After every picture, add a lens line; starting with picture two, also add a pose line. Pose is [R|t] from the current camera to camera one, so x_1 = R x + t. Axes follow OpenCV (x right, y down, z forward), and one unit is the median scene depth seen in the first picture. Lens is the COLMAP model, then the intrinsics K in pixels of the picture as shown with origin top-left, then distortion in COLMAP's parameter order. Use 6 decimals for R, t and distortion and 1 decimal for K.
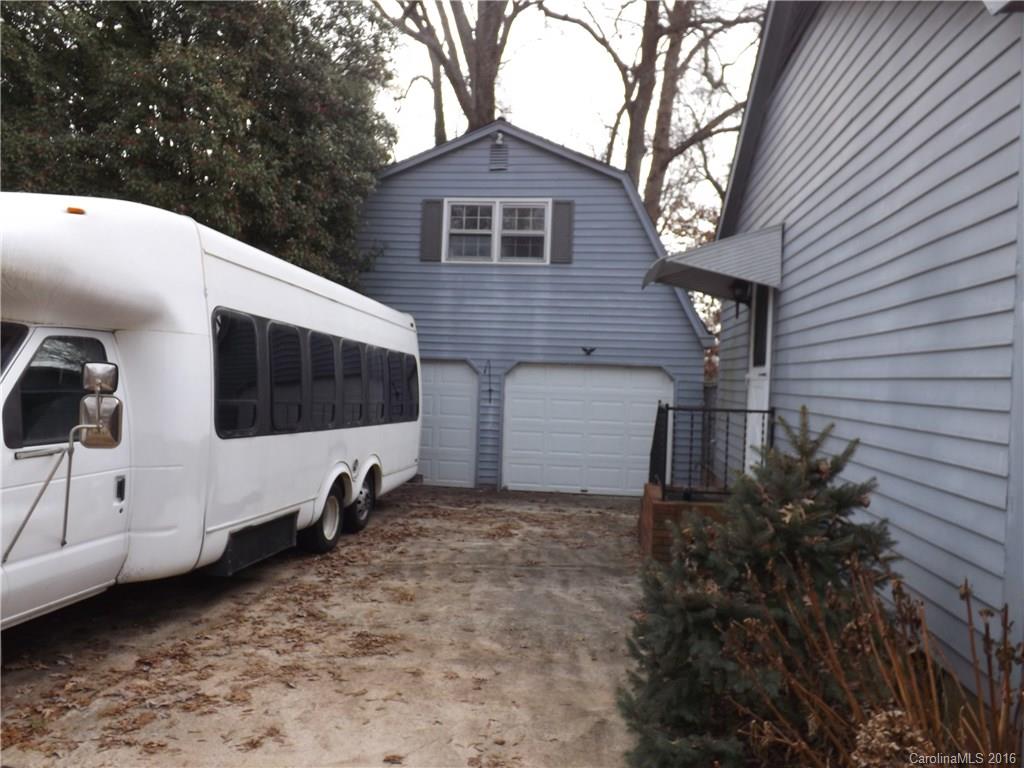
lens RADIAL K [[738.5, 0, 512.0], [0, 738.5, 384.0], [0, 0, 1]] dist [-0.066191, 0.026997]
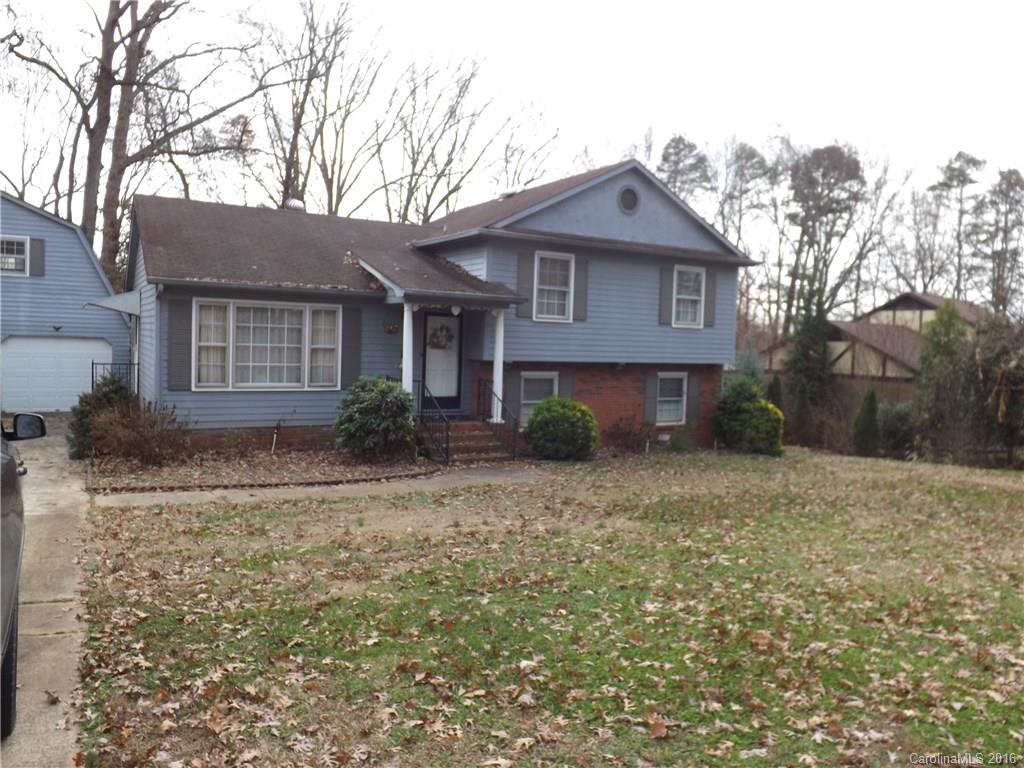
lens RADIAL K [[738.5, 0, 512.0], [0, 738.5, 384.0], [0, 0, 1]] dist [-0.066191, 0.026997]
pose [[0.791193, -0.039957, 0.610260, -0.088465], [-0.009175, 0.996976, 0.077173, -0.054838], [-0.611498, -0.066658, 0.788434, -0.967250]]
